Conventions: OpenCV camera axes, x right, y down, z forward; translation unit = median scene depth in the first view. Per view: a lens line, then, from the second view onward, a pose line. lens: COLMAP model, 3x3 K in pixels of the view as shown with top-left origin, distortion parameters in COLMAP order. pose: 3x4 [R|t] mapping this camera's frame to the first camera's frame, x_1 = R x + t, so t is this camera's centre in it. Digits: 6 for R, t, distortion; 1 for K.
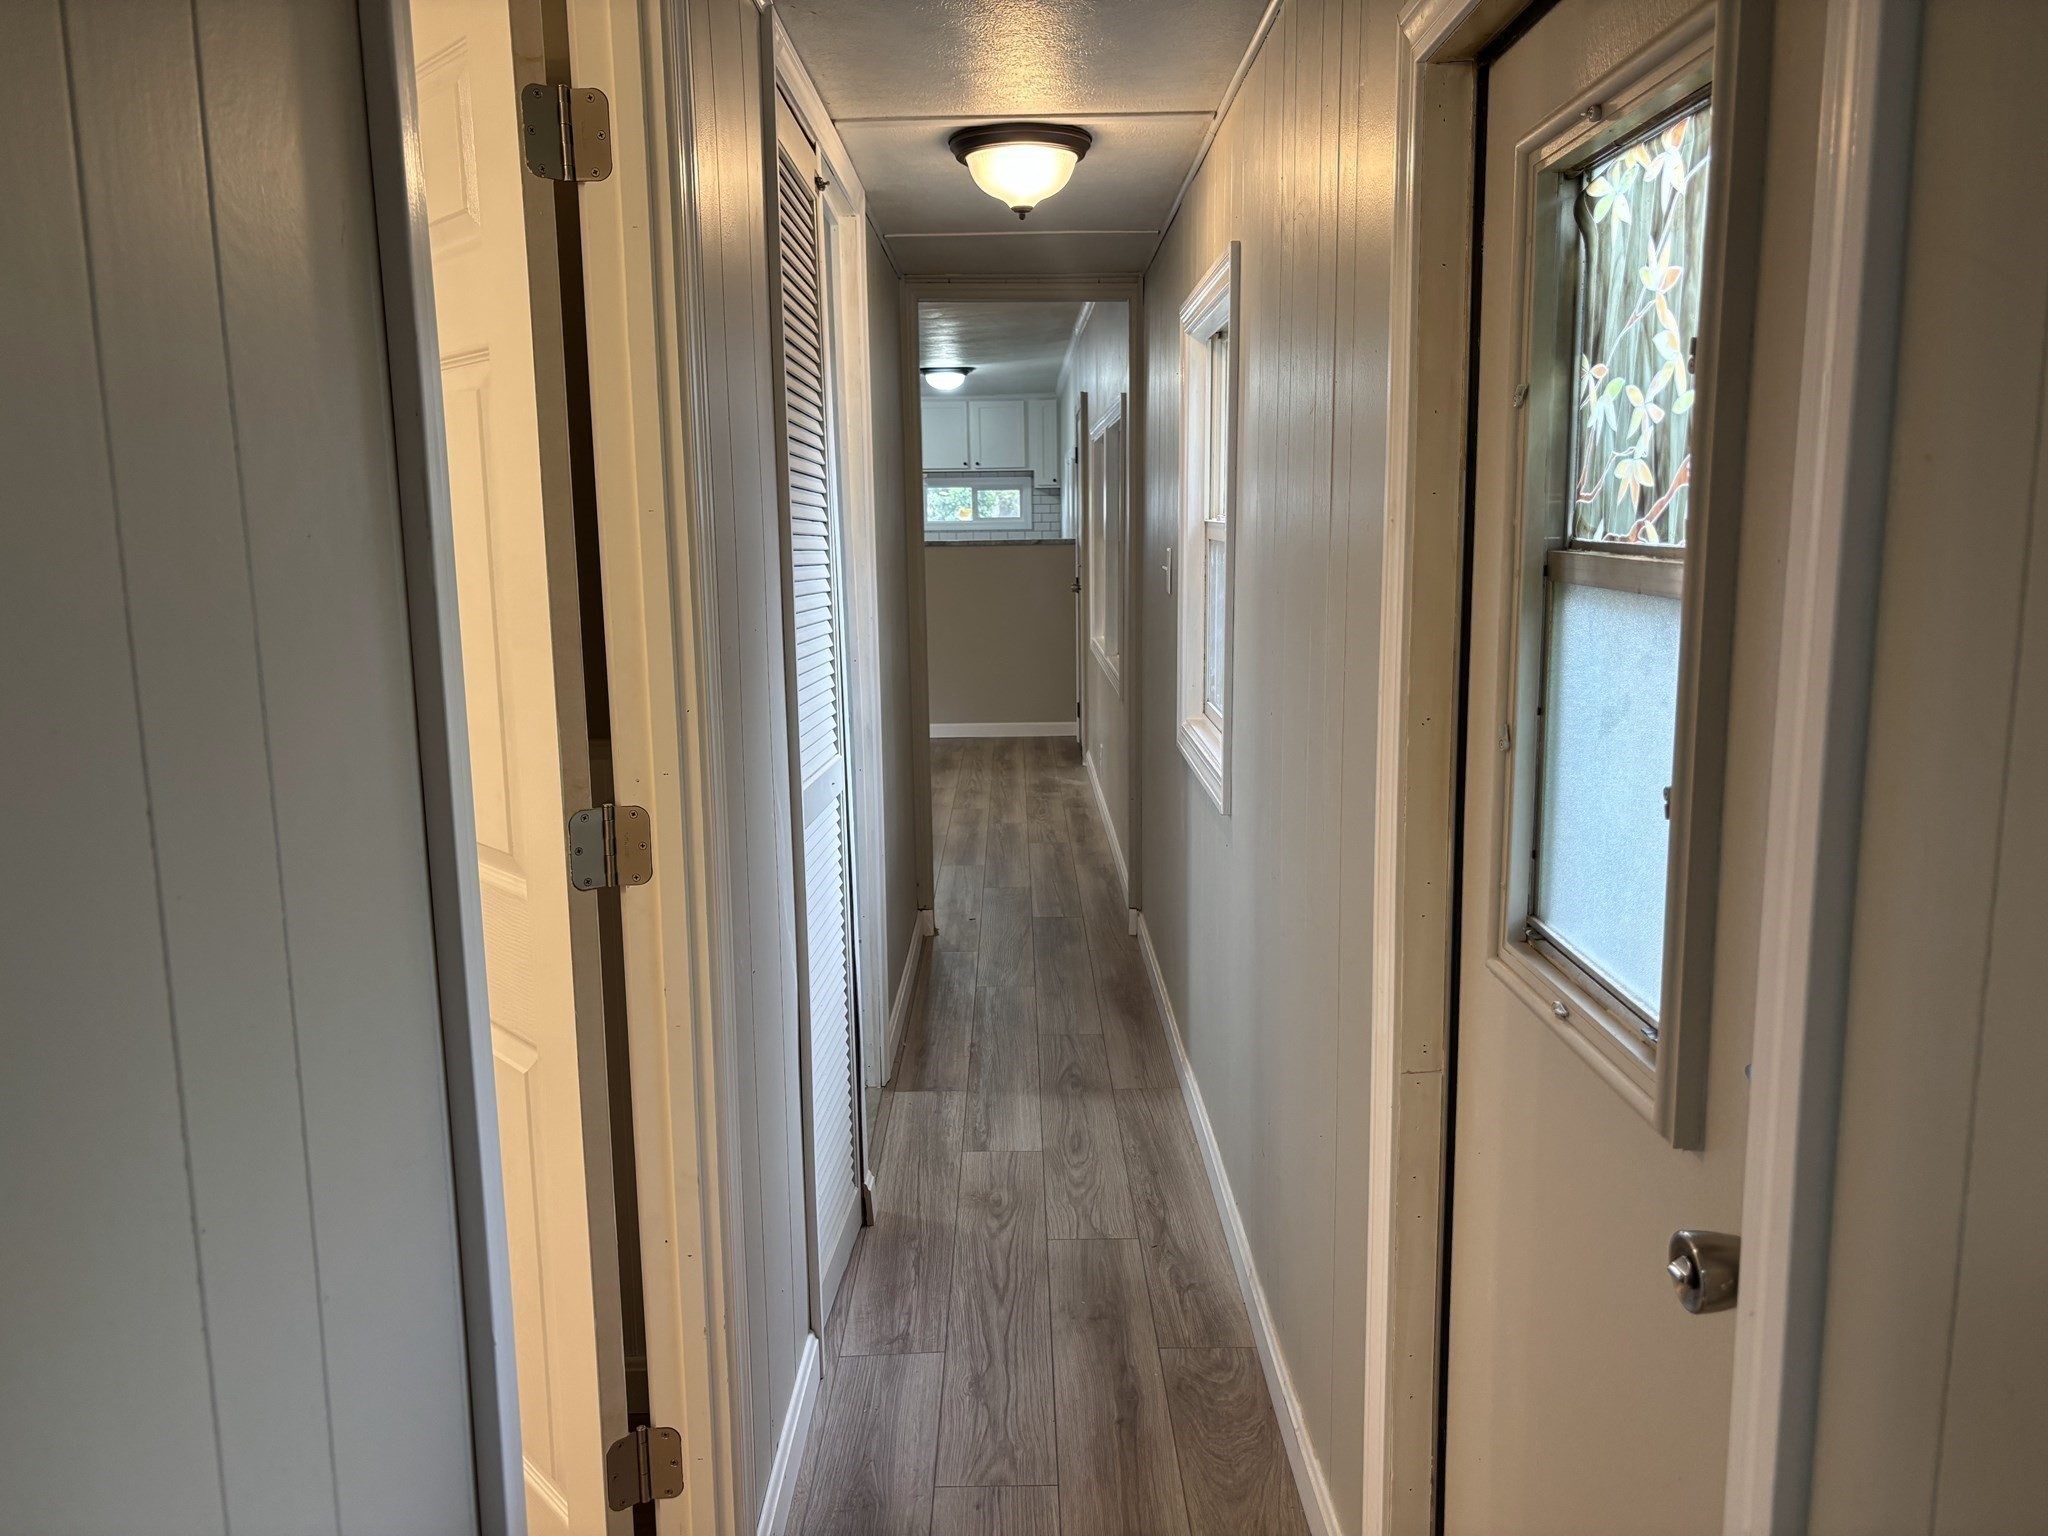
lens RADIAL K [[1545.5, 0, 1028.0], [0, 1545.5, 782.4], [0, 0, 1]] dist [0.050657, -0.040001]
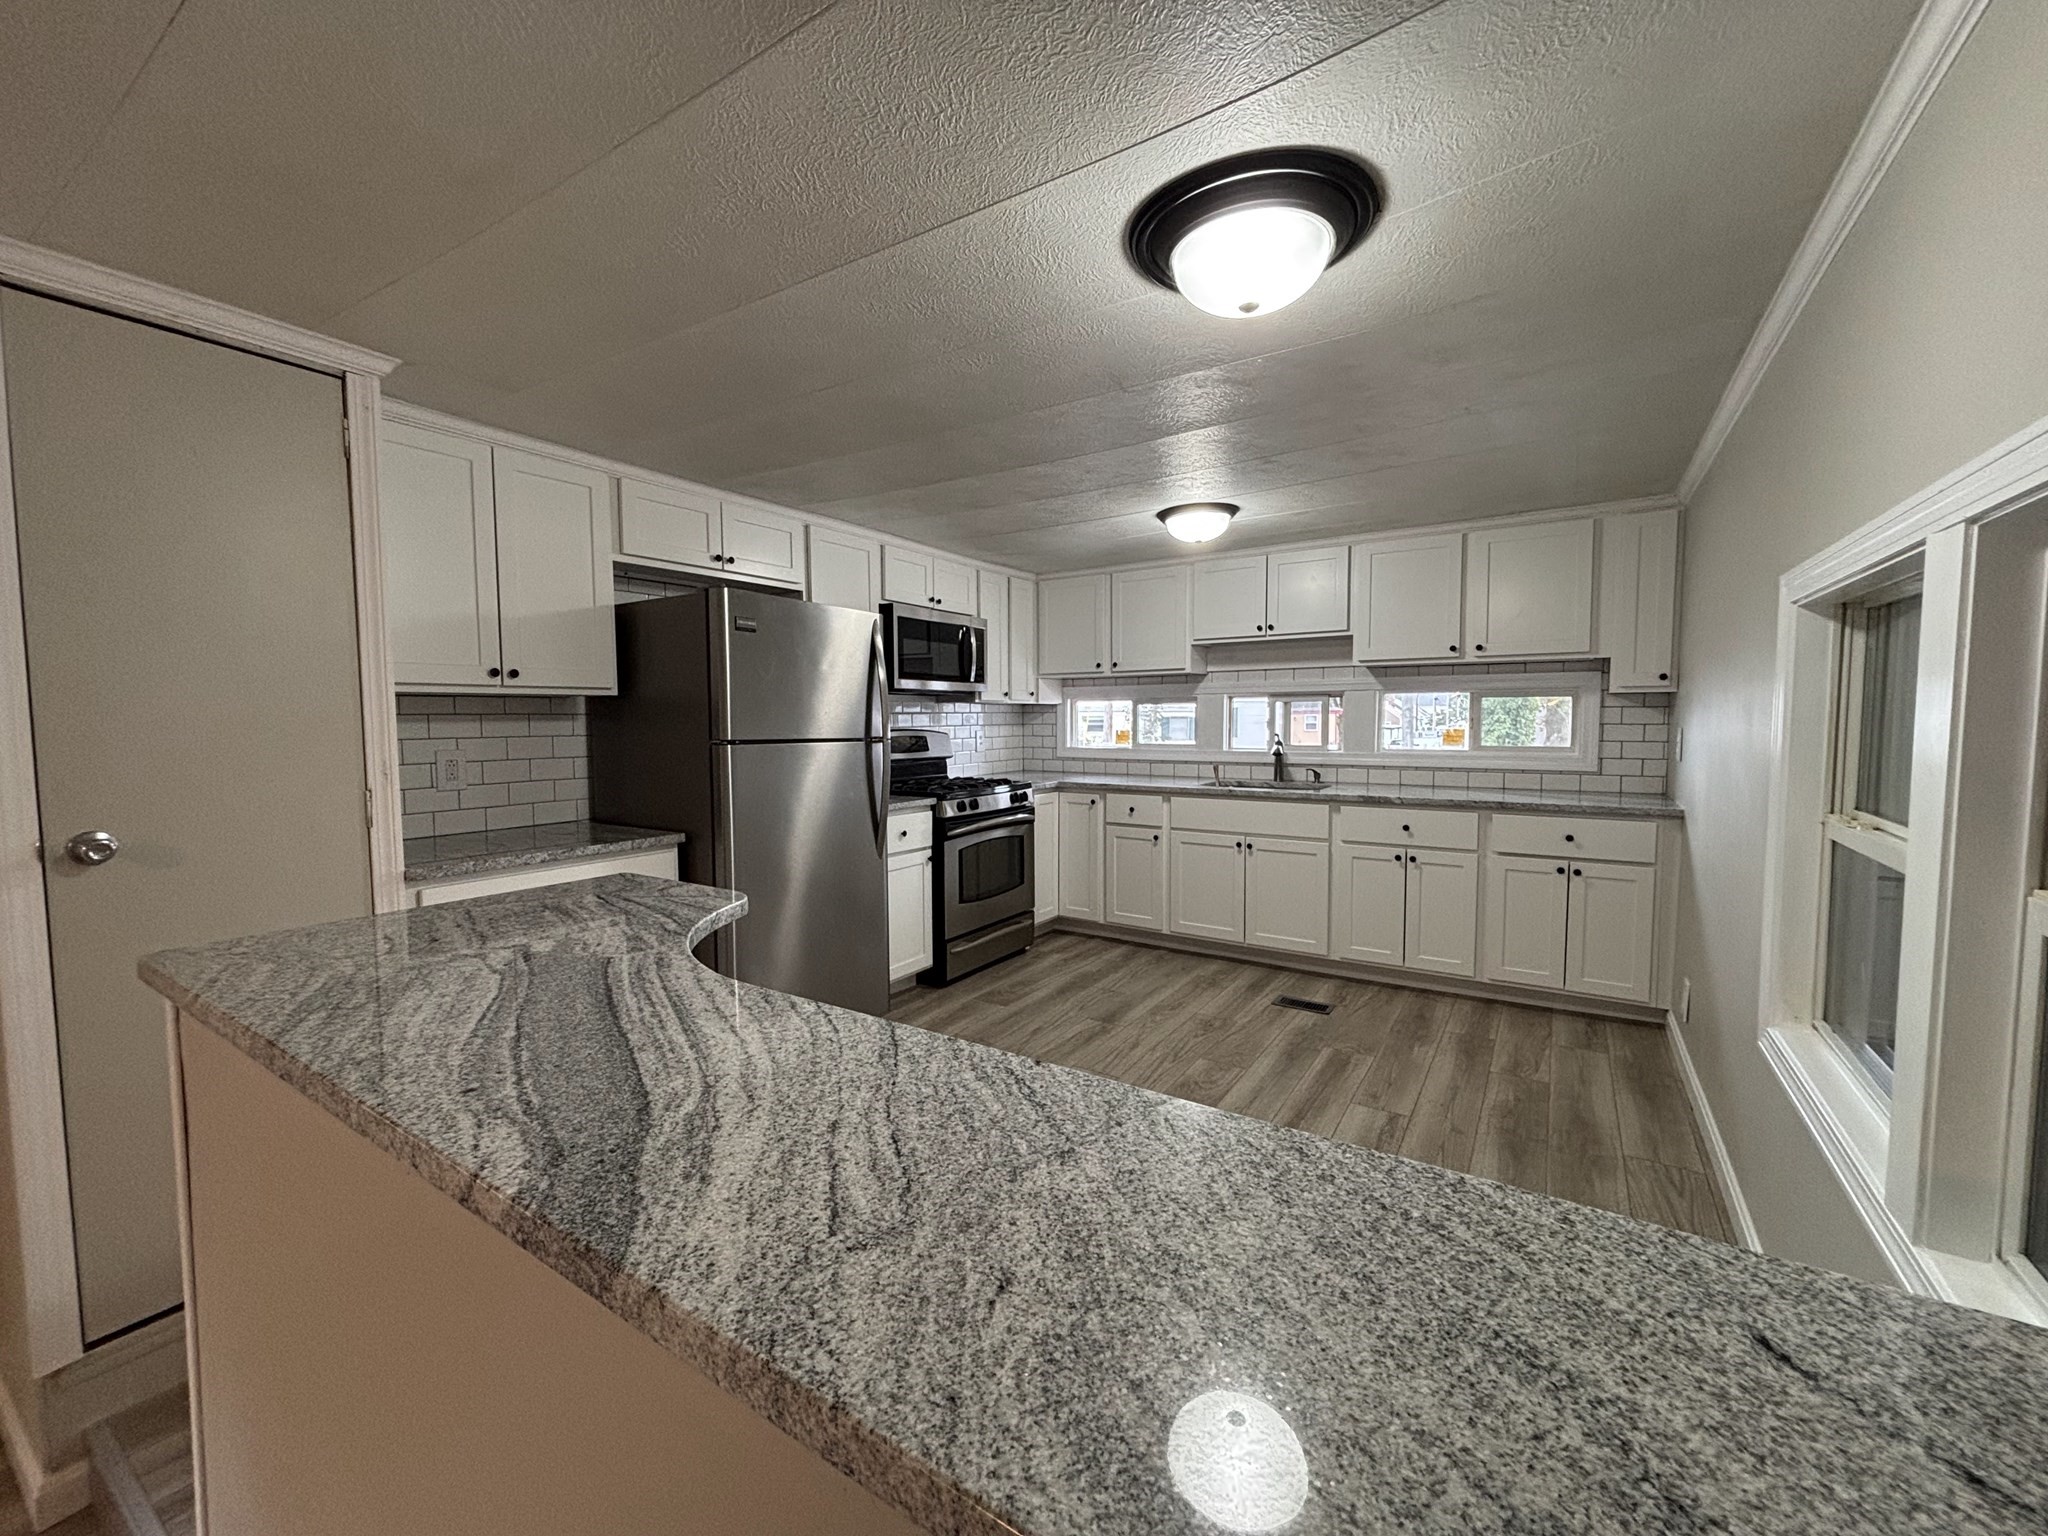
lens RADIAL K [[825.2, 0, 1022.7], [0, 825.2, 769.9], [0, 0, 1]] dist [0.001793, 0.000029]
pose [[0.832294, 0.044767, -0.552524, -0.021877], [-0.097998, 0.992917, -0.067169, -0.552827], [0.545603, 0.110050, 0.830786, 2.903841]]
